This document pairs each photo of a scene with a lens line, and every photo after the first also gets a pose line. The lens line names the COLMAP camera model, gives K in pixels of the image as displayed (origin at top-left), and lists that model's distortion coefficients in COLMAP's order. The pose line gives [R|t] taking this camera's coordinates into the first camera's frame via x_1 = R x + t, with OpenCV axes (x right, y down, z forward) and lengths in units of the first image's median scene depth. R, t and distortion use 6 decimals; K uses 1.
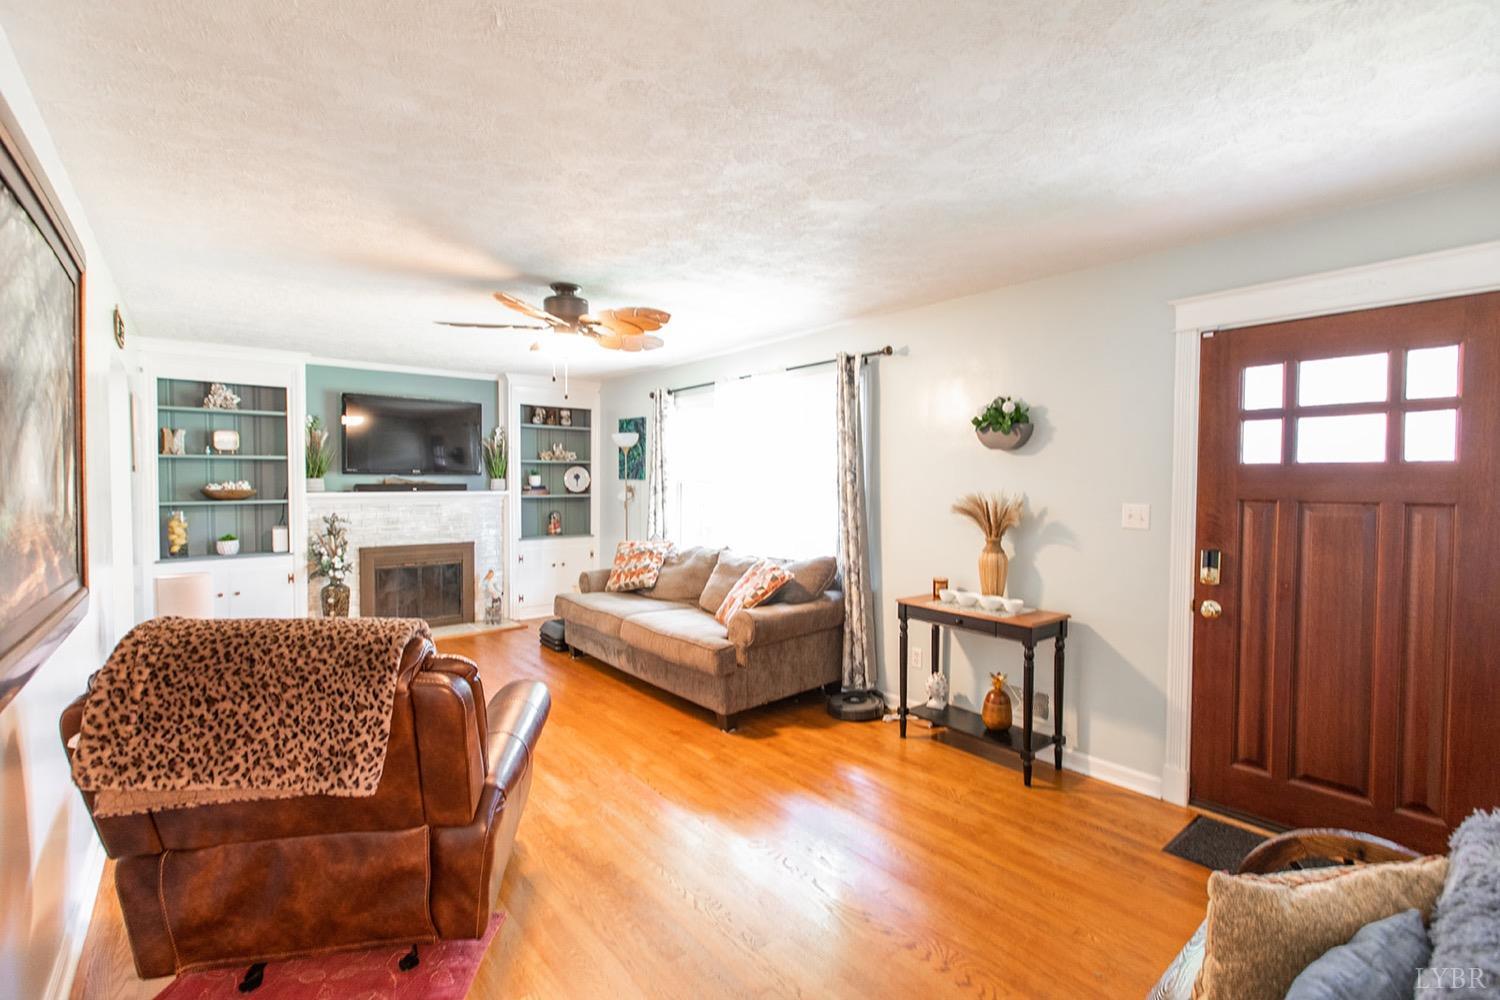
lens RADIAL K [[666.2, 0, 746.9], [0, 666.2, 498.3], [0, 0, 1]] dist [0.004307, 0.000680]
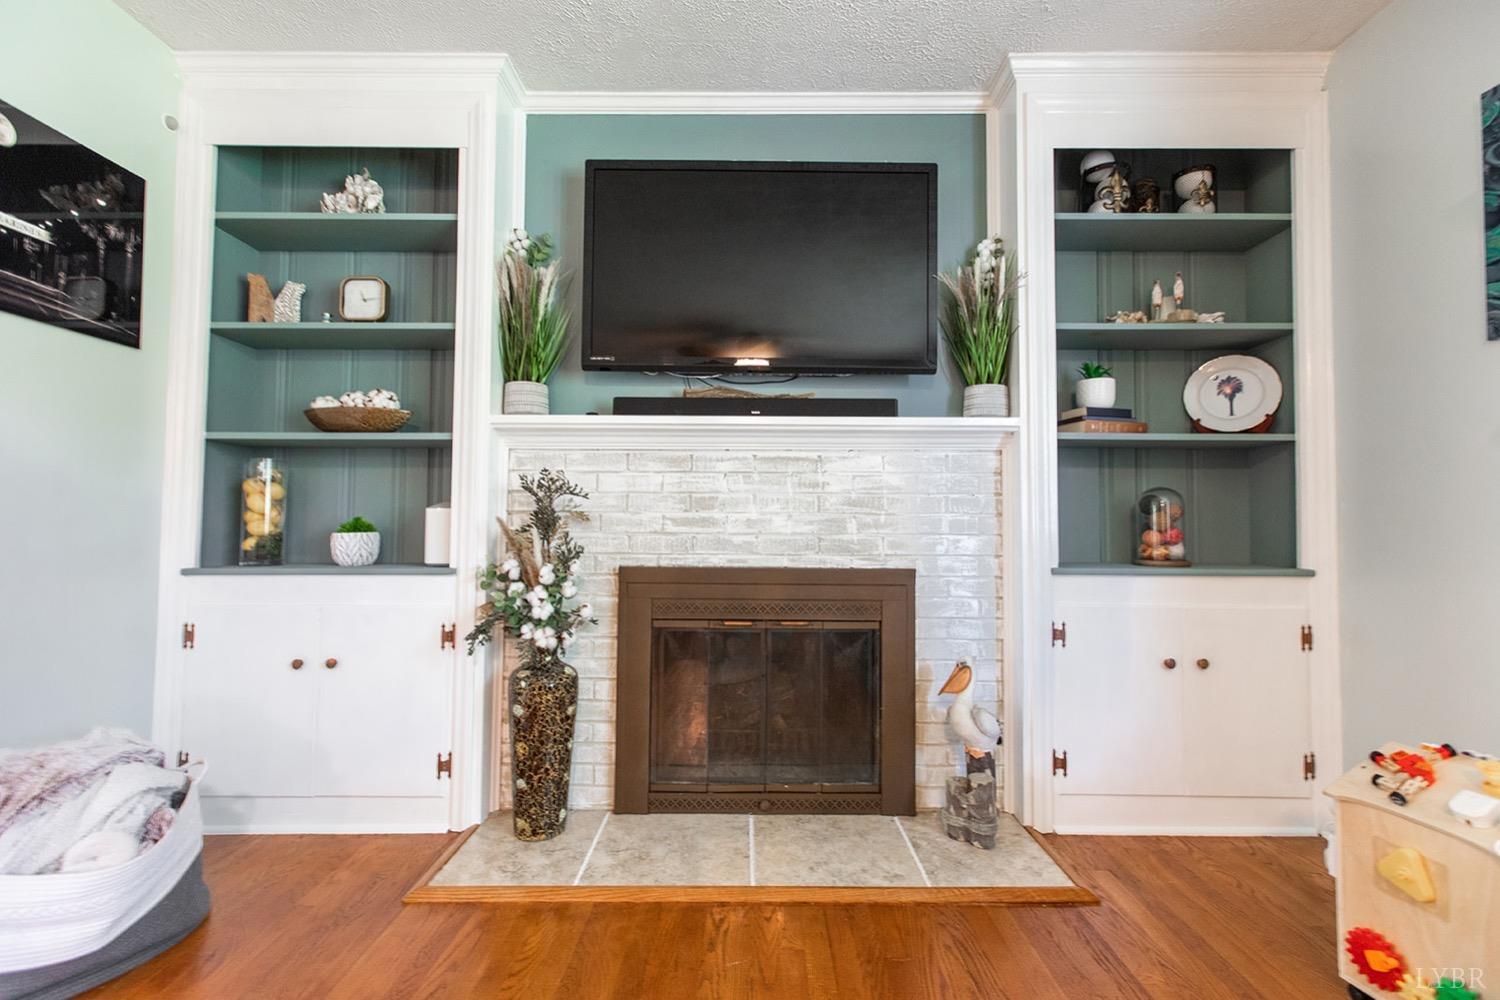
lens RADIAL K [[666.2, 0, 746.9], [0, 666.2, 498.3], [0, 0, 1]] dist [0.004307, 0.000680]
pose [[0.773432, -0.023243, -0.633454, -0.287228], [-0.022687, 0.997672, -0.064307, 0.057995], [0.633474, 0.064108, 0.771104, 0.754655]]
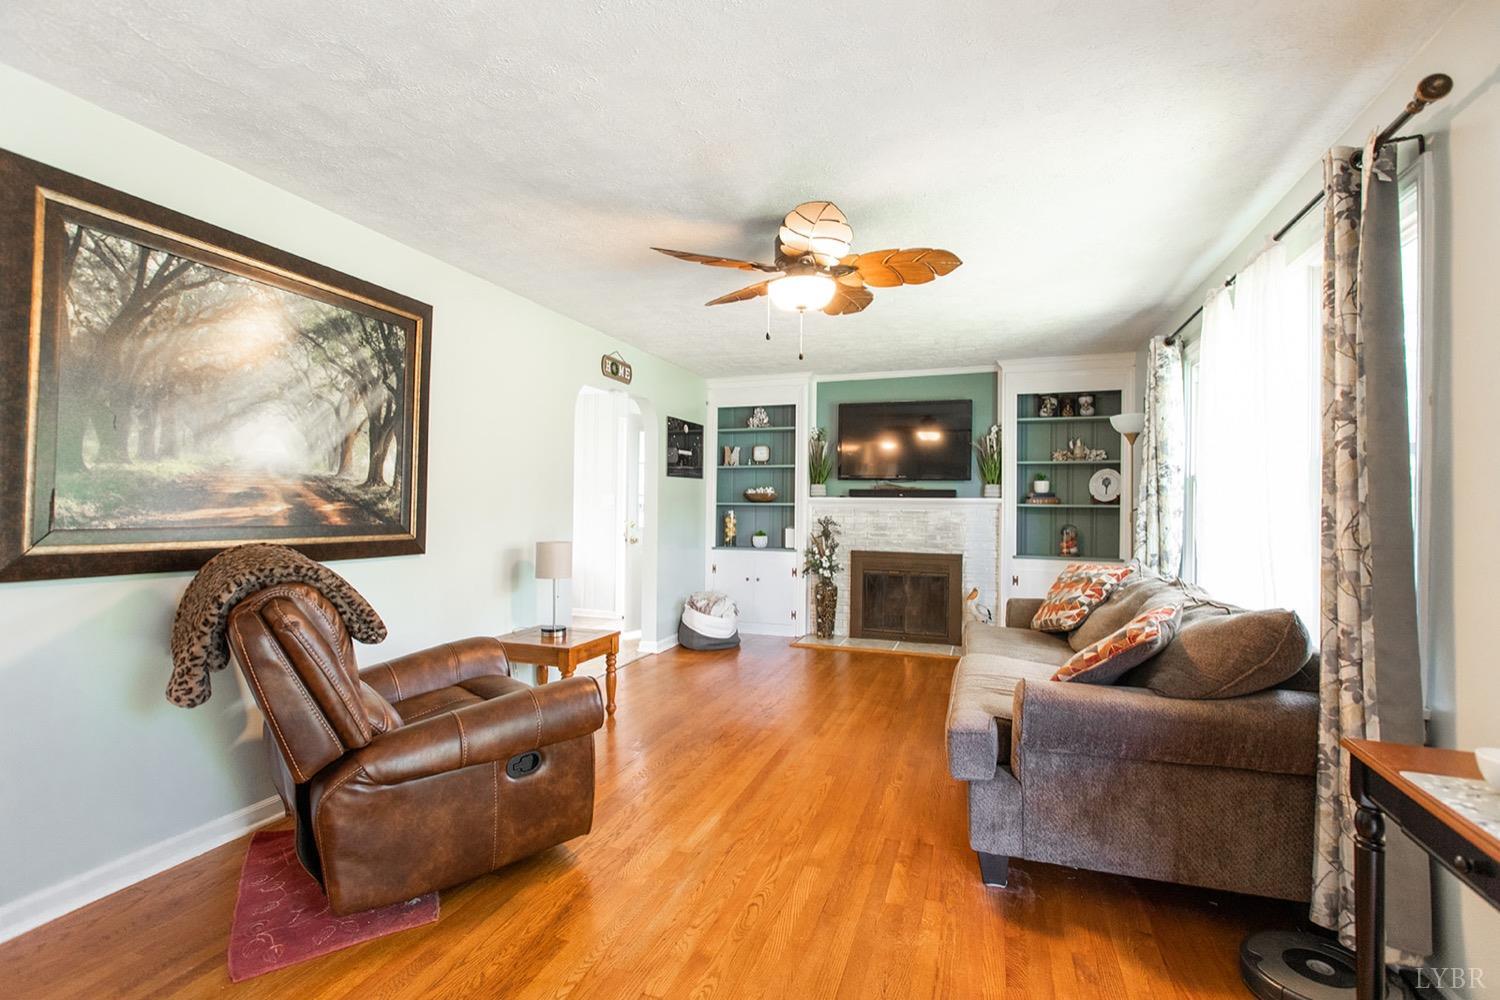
lens RADIAL K [[666.2, 0, 746.9], [0, 666.2, 498.3], [0, 0, 1]] dist [0.004307, 0.000680]
pose [[0.510850, -0.004427, -0.859658, 0.231783], [-0.034597, 0.999071, -0.025703, 0.024888], [0.858973, 0.042872, 0.510222, 0.324972]]
